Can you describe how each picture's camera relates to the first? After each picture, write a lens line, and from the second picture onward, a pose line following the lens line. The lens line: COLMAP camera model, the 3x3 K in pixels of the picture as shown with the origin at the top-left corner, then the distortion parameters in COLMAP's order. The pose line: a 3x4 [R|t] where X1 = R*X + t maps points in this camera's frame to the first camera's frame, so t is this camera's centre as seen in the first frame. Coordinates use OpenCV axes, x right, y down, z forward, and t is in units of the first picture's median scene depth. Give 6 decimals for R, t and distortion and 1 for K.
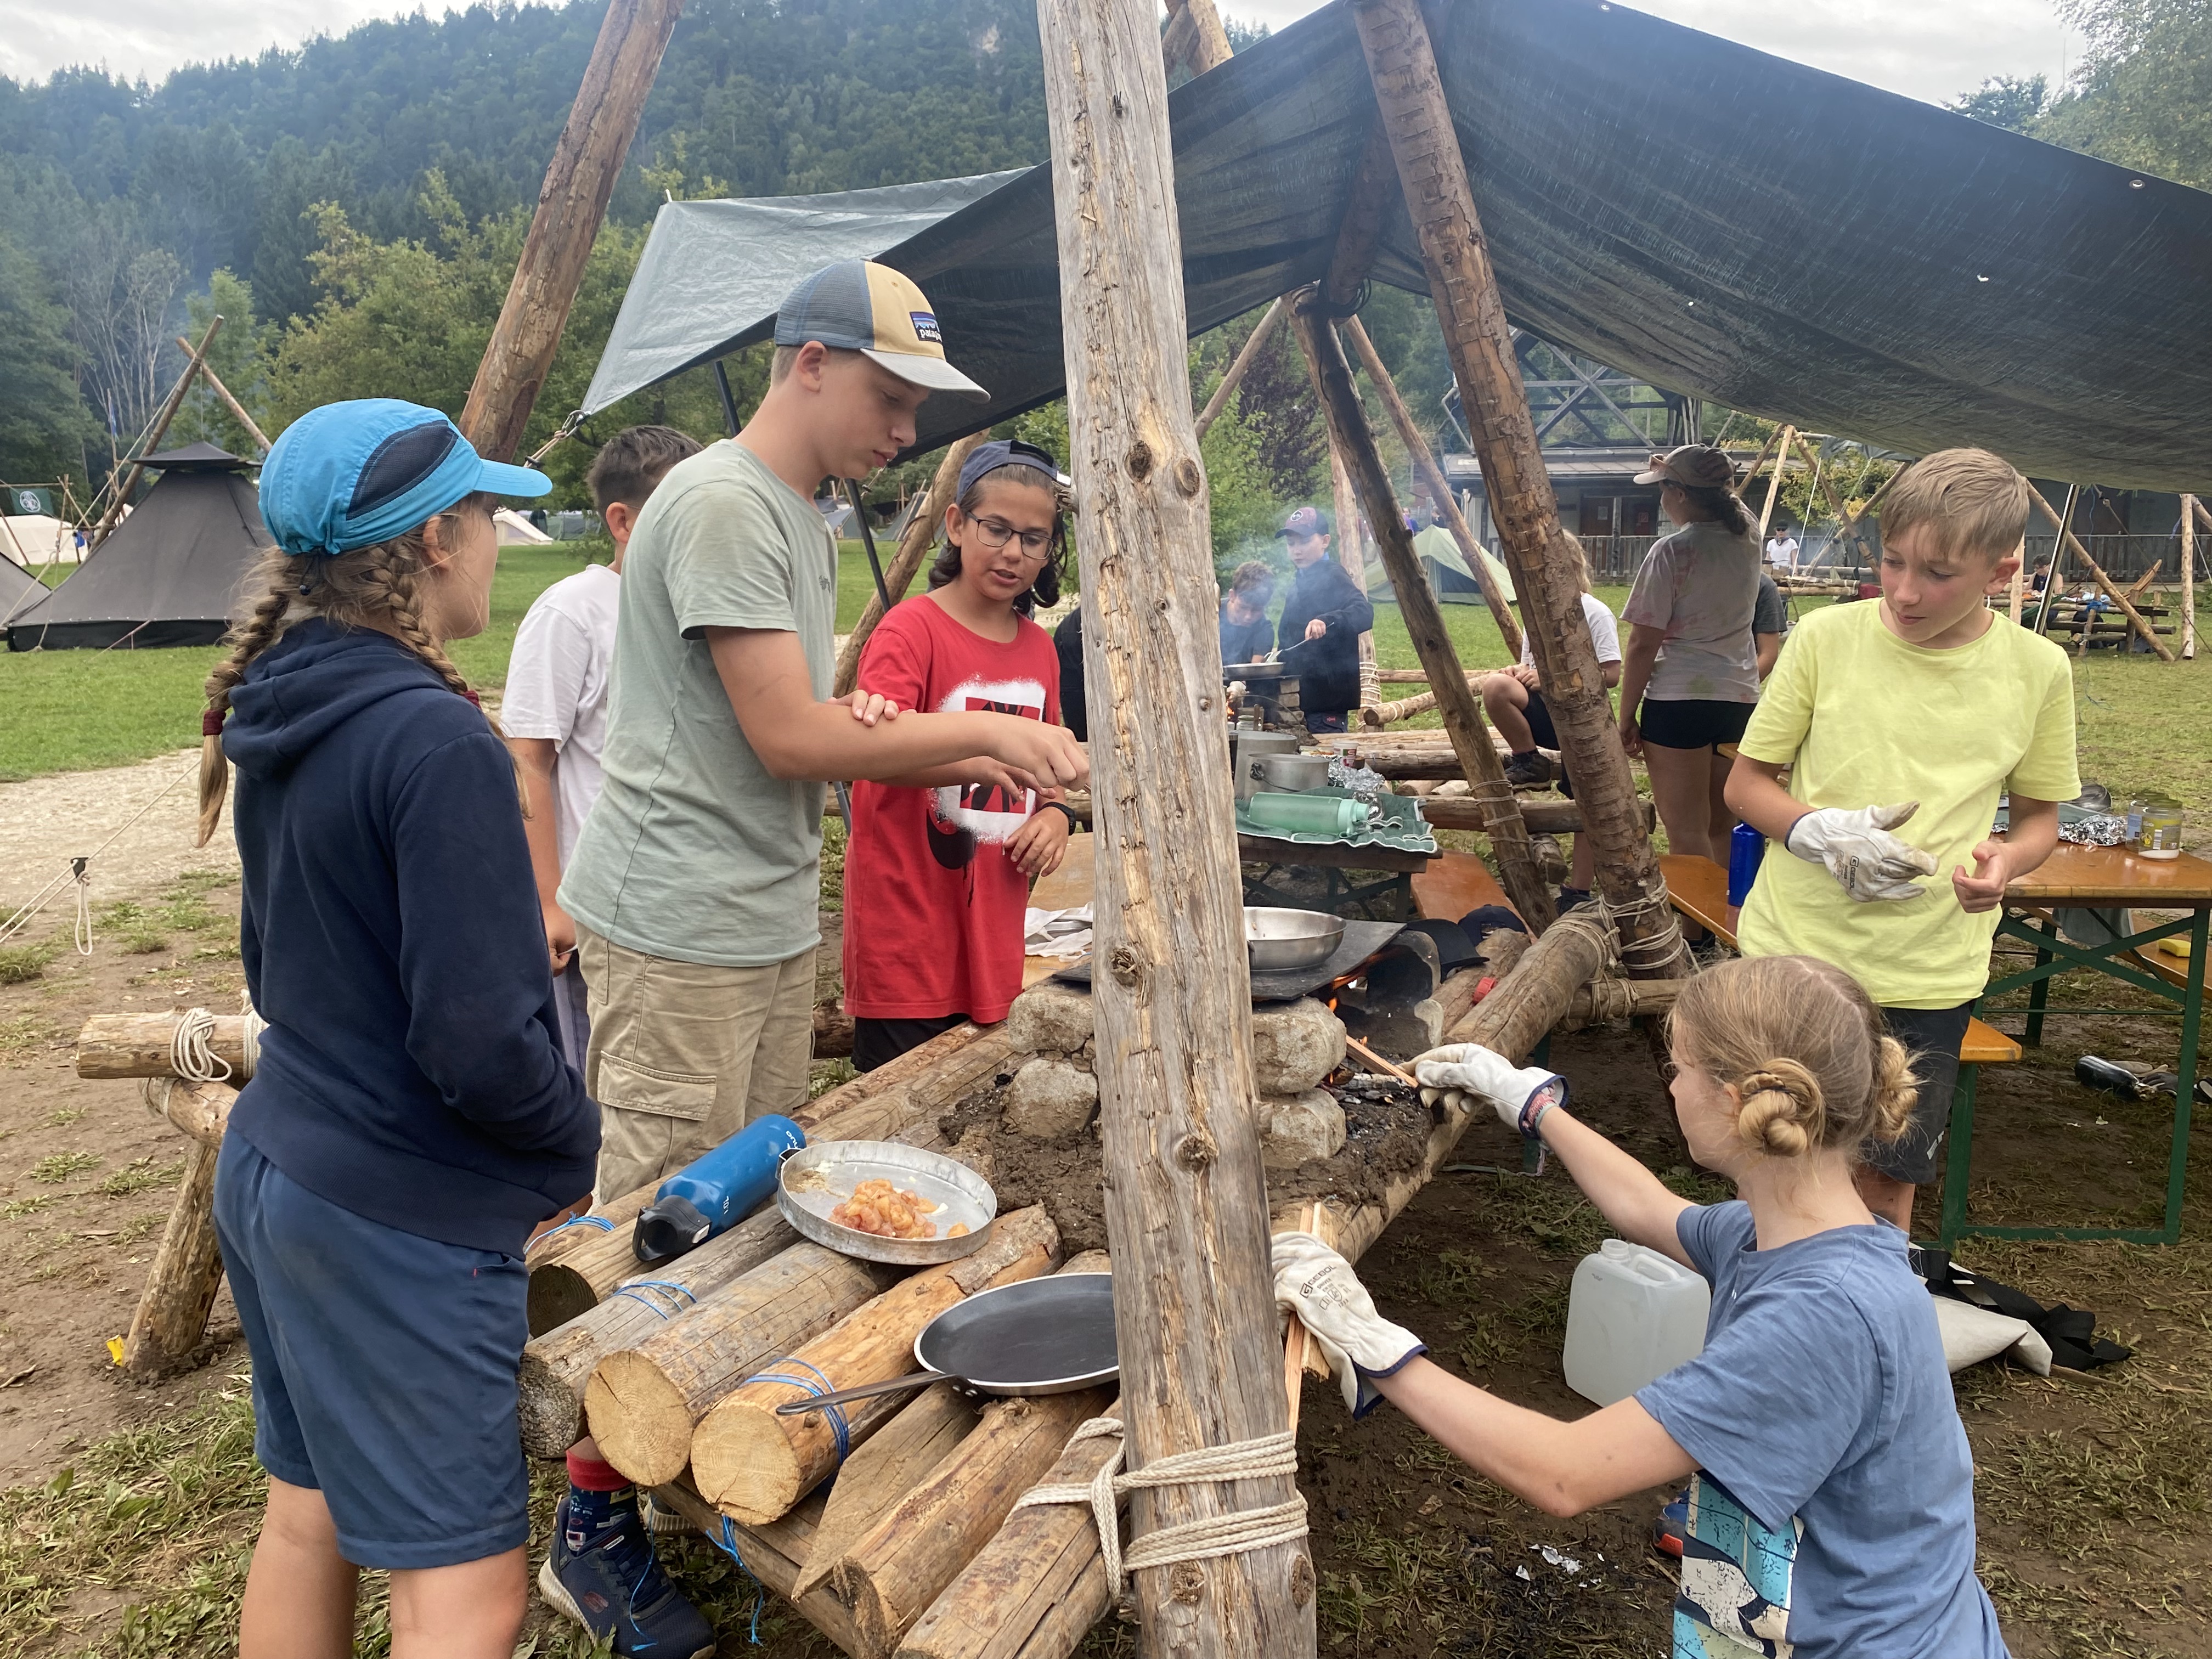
lens RADIAL K [[1837.2, 0, 1119.1], [0, 1837.2, 819.9], [0, 0, 1]] dist [0.069463, -0.161815]
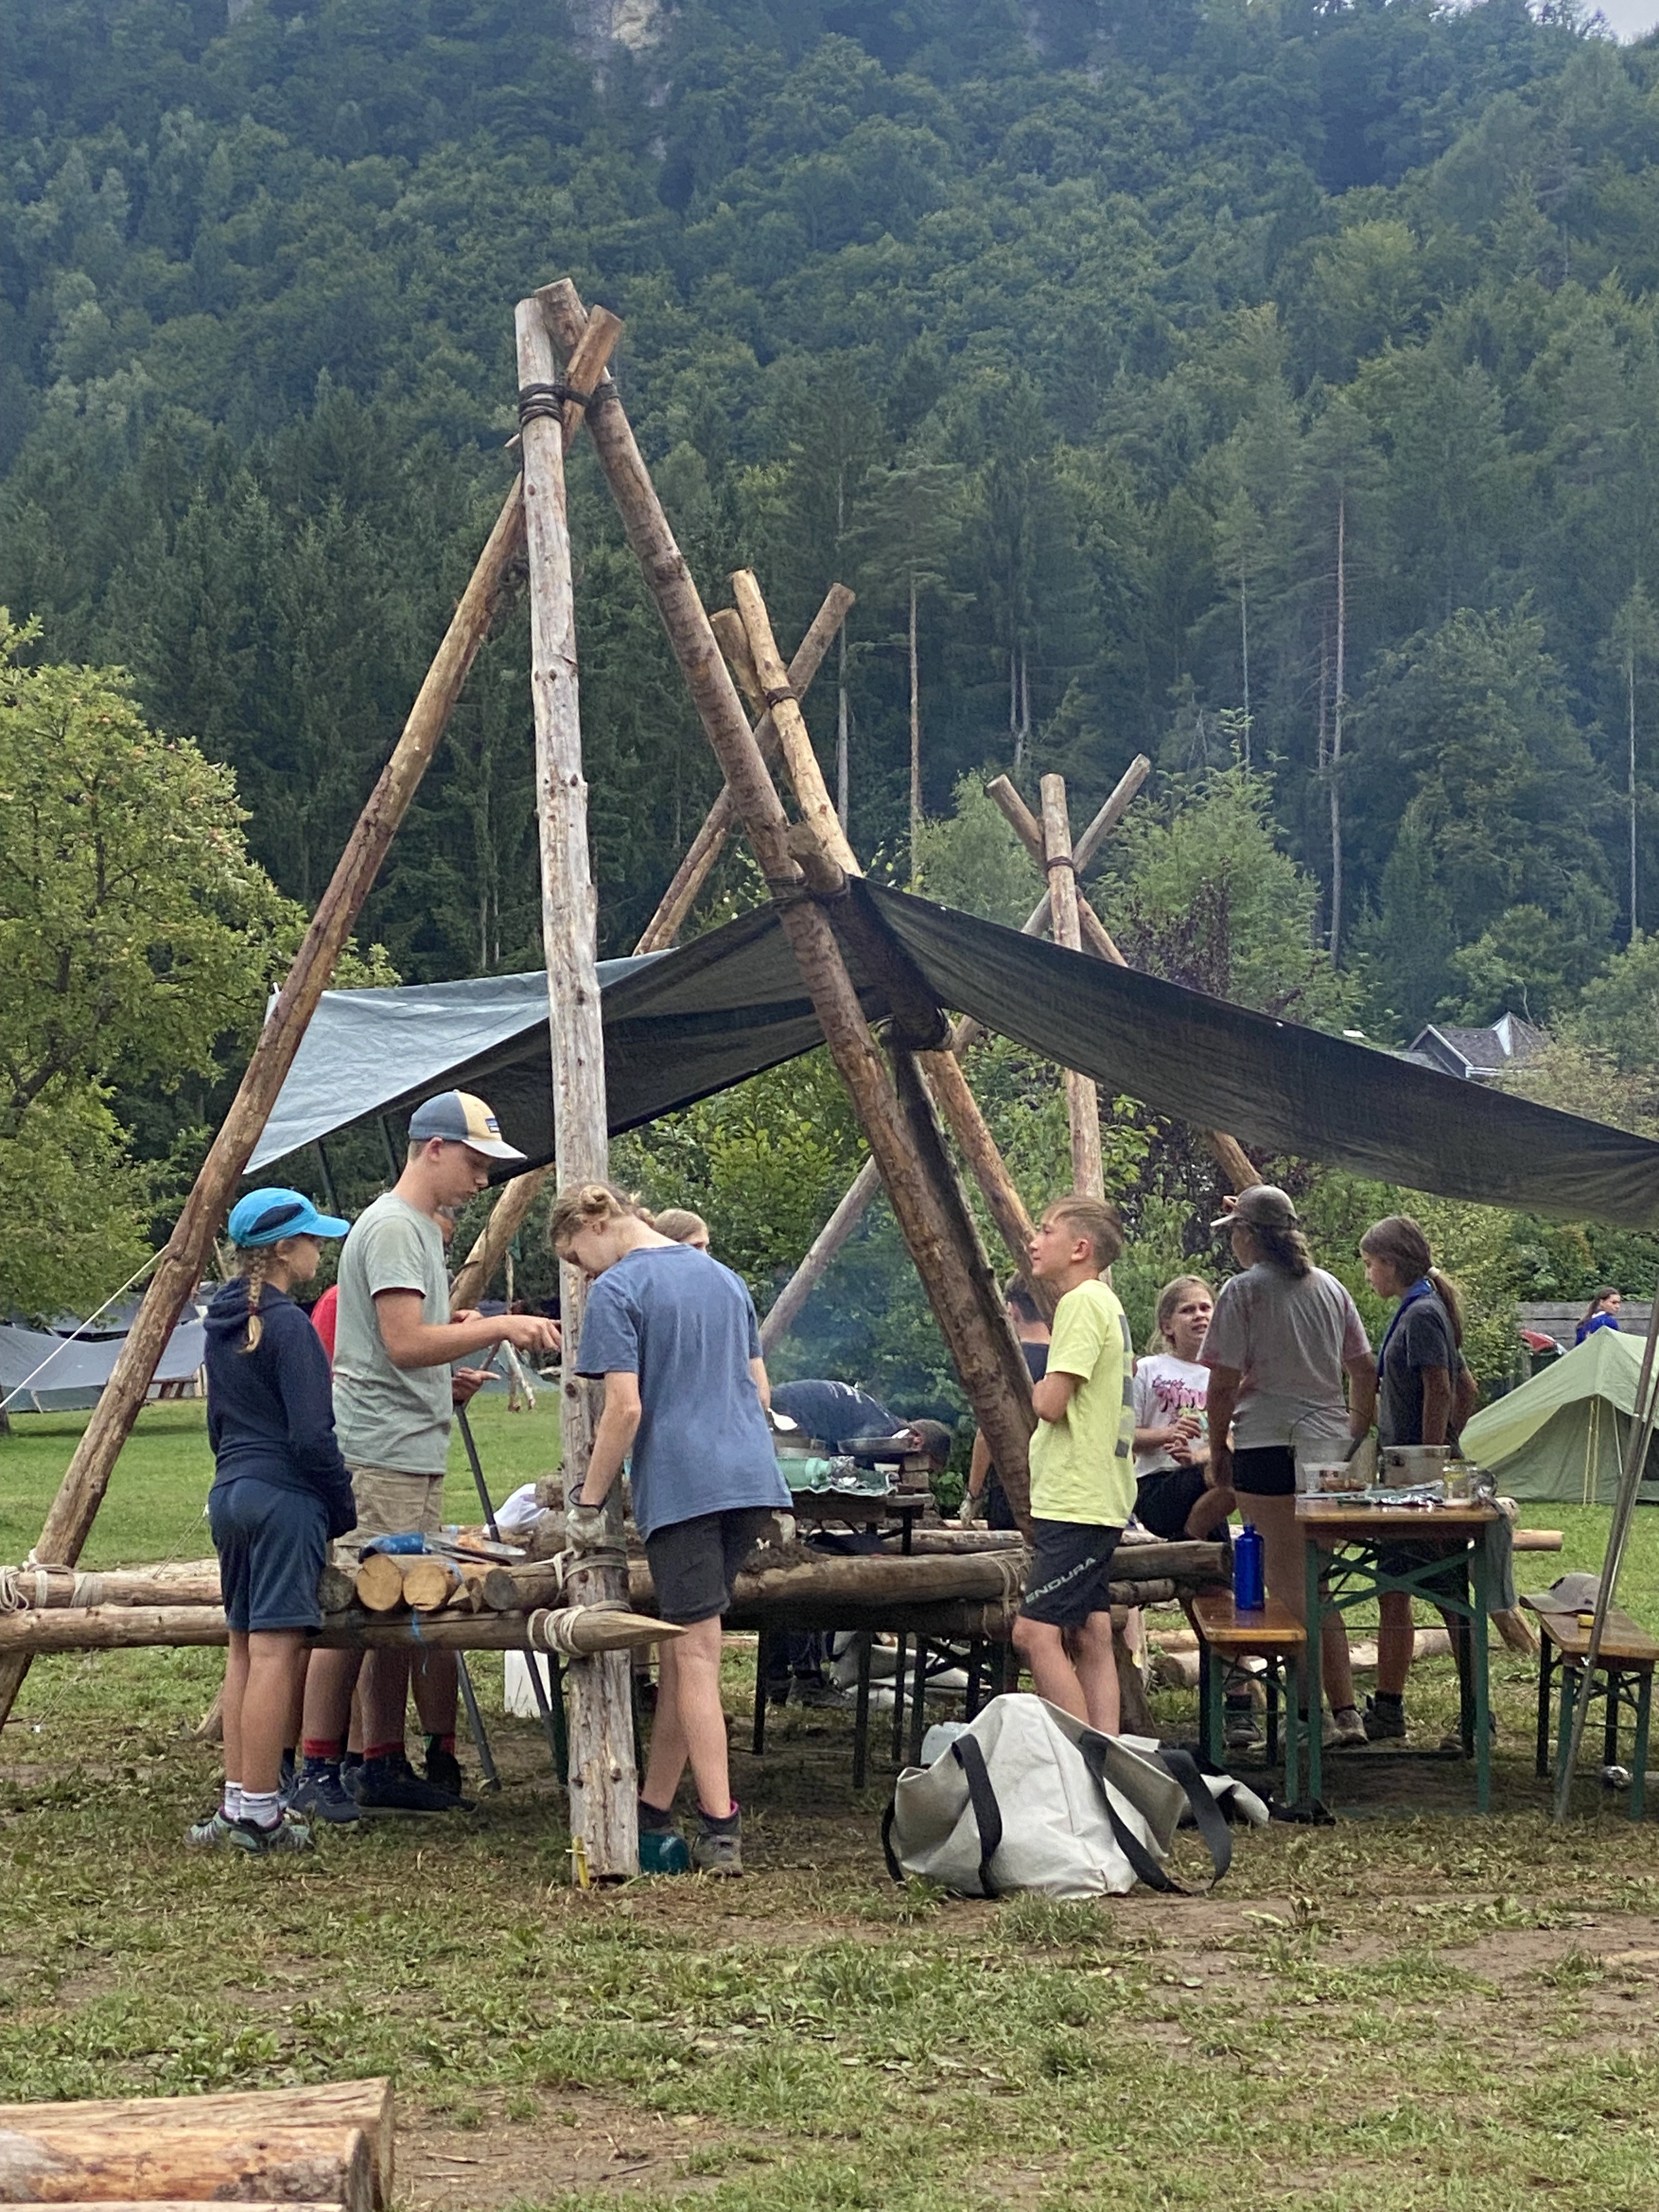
lens RADIAL K [[5693.3, 0, 829.3], [0, 5693.3, 1099.5], [0, 0, 1]] dist [0.266496, 0.000000]
pose [[0.999421, -0.007569, -0.033166, 0.291345], [0.000600, 0.978707, -0.205263, 0.605861], [0.034014, 0.205124, 0.978145, -3.188030]]
